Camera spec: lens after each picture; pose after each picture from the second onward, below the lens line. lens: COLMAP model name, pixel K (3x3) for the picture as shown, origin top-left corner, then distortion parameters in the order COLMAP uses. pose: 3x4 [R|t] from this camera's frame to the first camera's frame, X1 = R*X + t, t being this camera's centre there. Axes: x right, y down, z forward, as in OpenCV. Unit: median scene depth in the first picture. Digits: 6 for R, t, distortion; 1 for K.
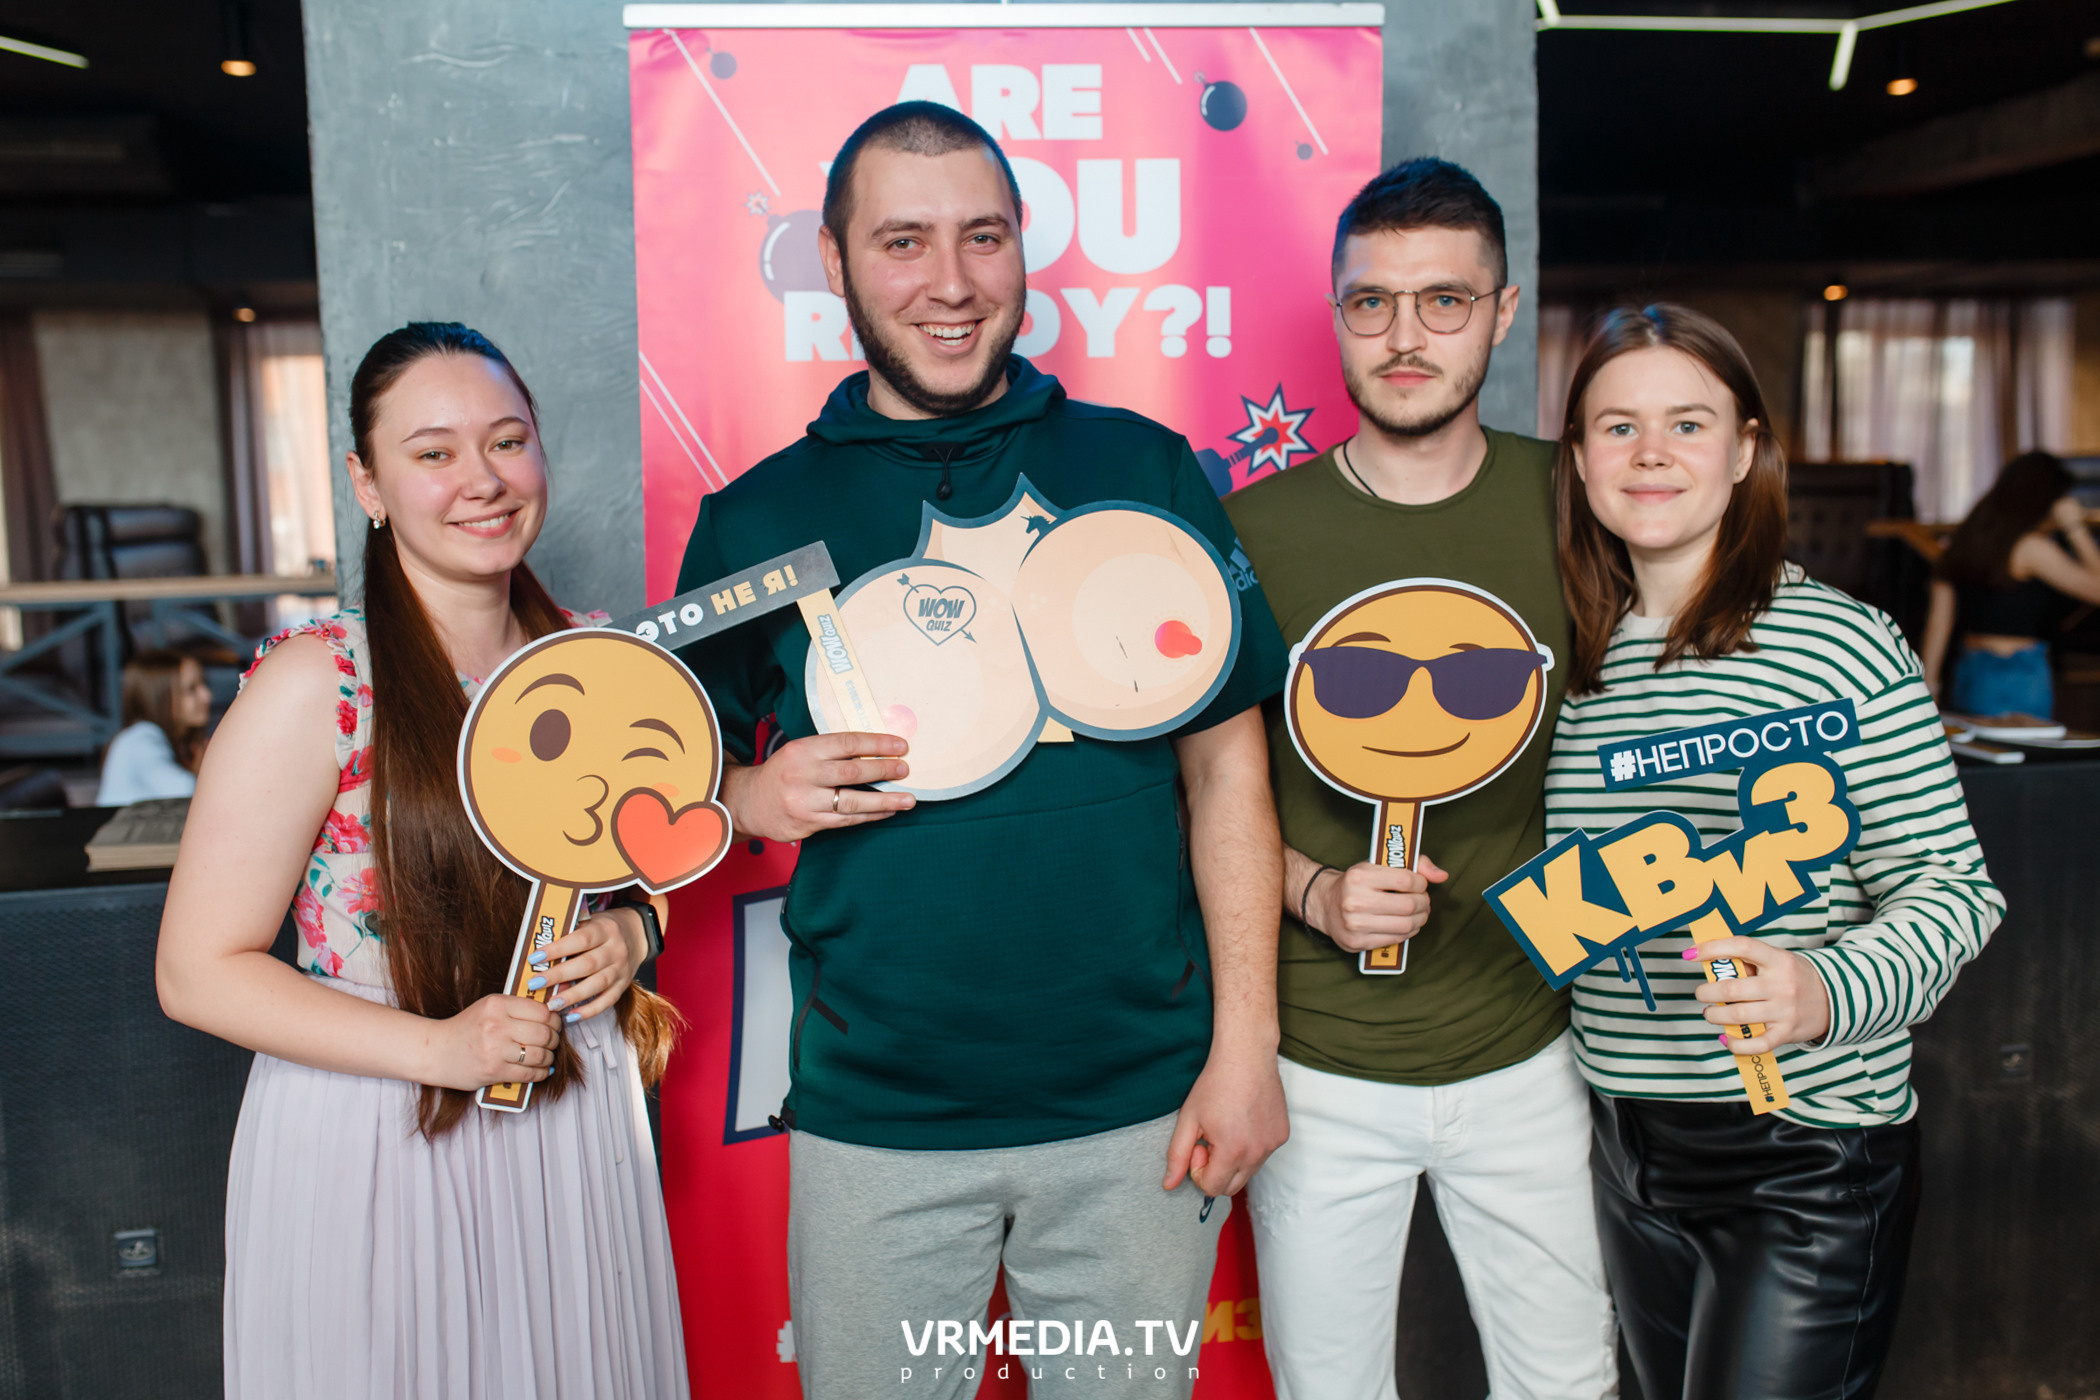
lens RADIAL K [[1943.2, 0, 1045.2], [0, 1943.2, 691.0], [0, 0, 1]] dist [-0.008040, 0.000000]
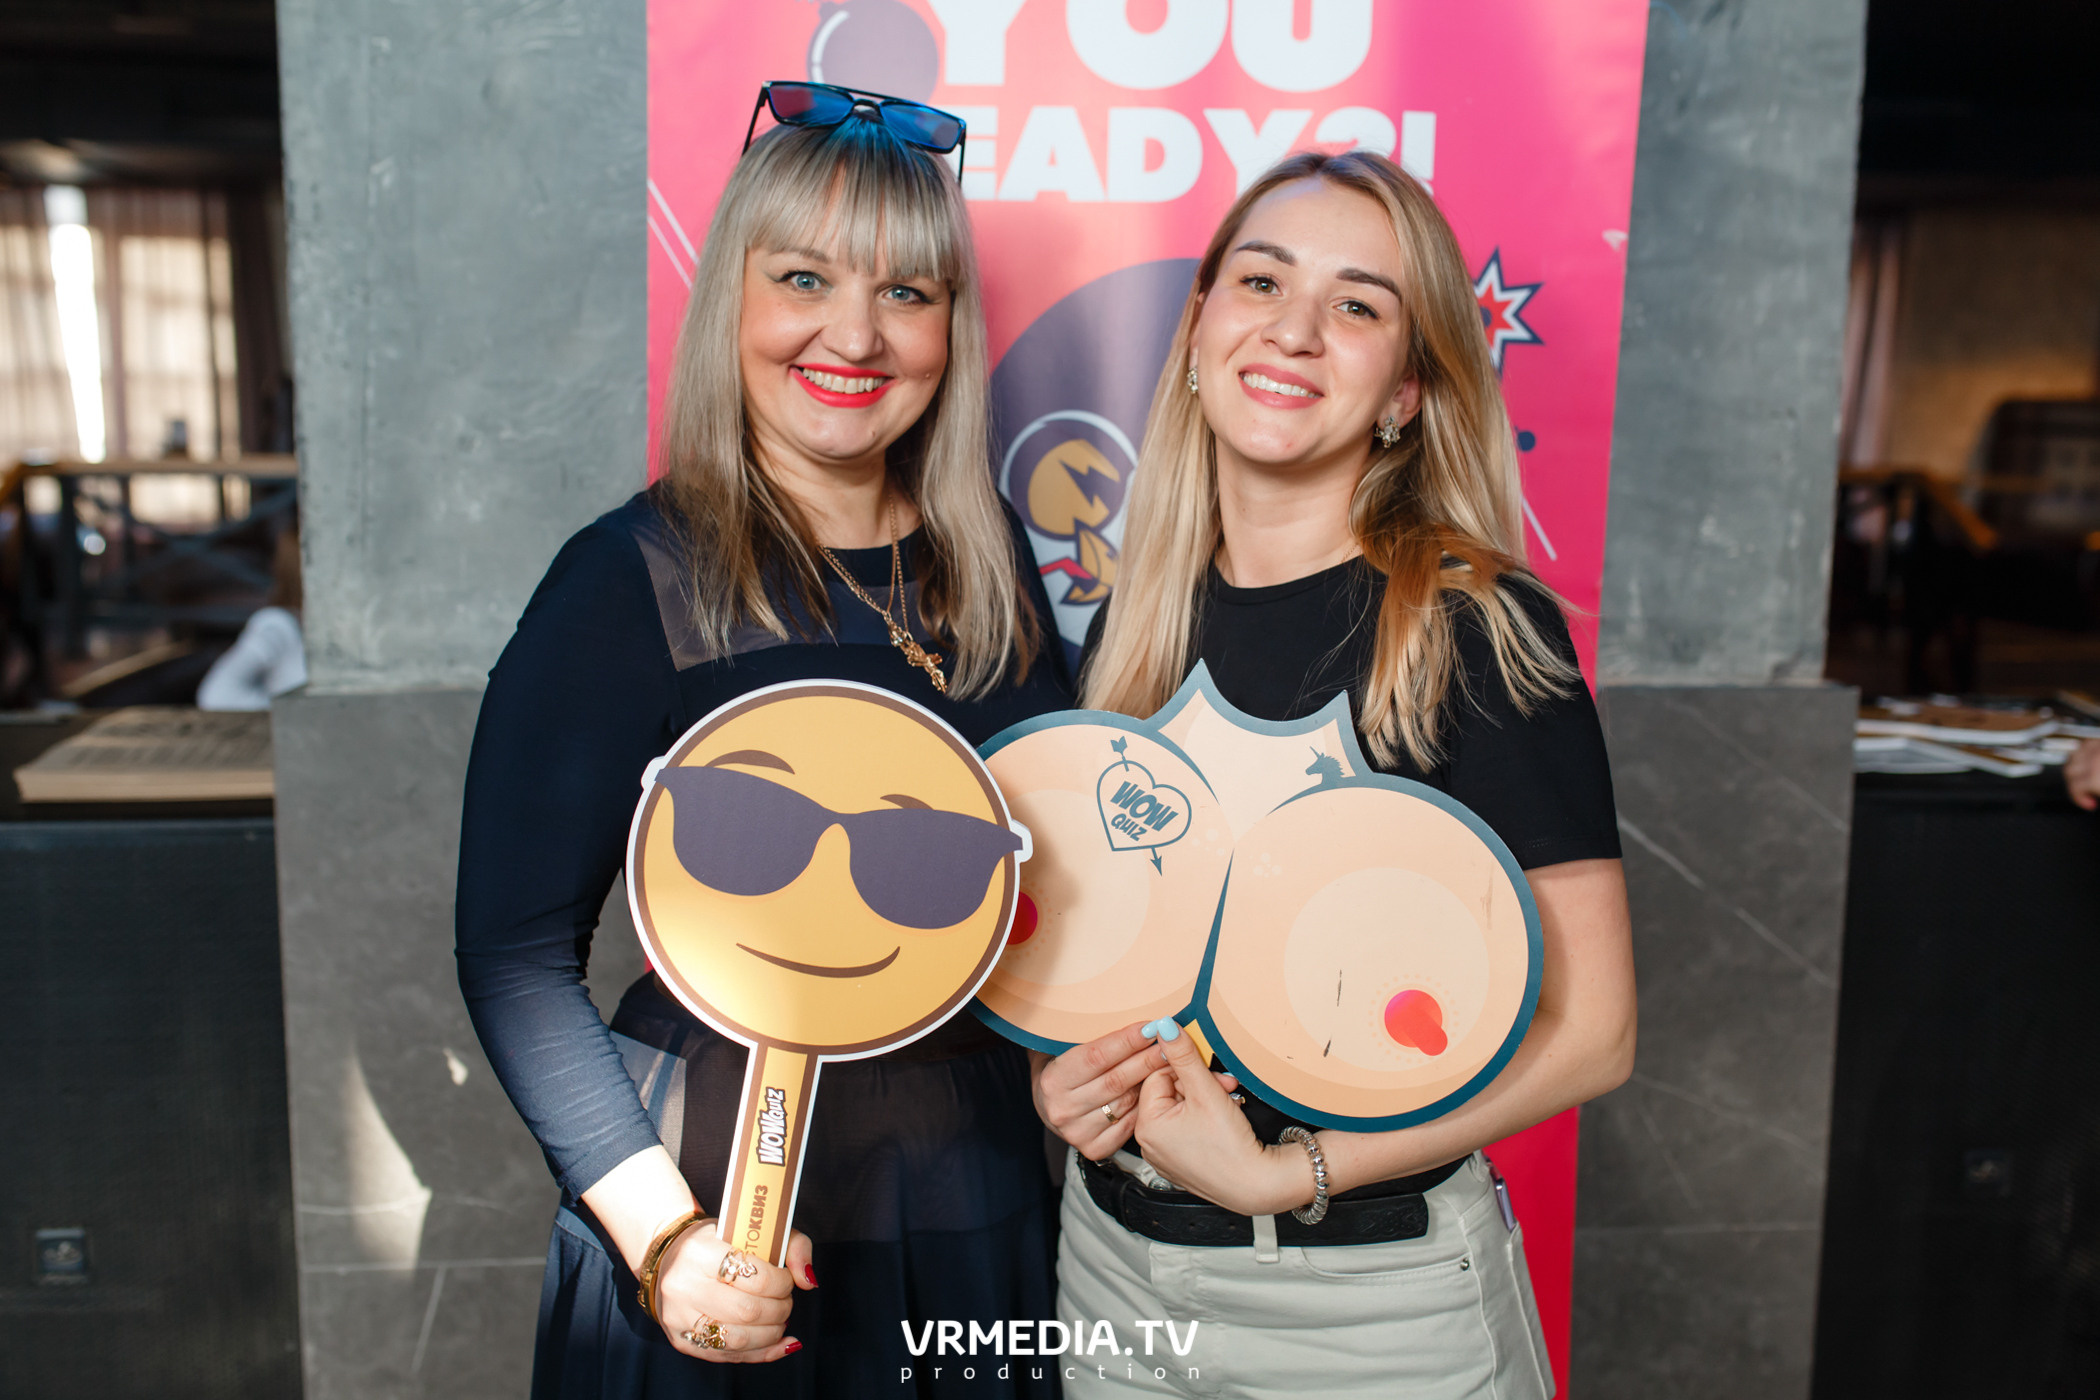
lens RADIAL K [[1943.2, 0, 1069.4], [0, 1943.2, 701.1], [0, 0, 1]] dist [-0.008040, 0.000000]
pose [[0.993062, 0.052469, -0.105234, 0.043472], [-0.047244, 0.997552, 0.051550, -0.015111], [0.107681, -0.046221, 0.993110, 0.225597]]
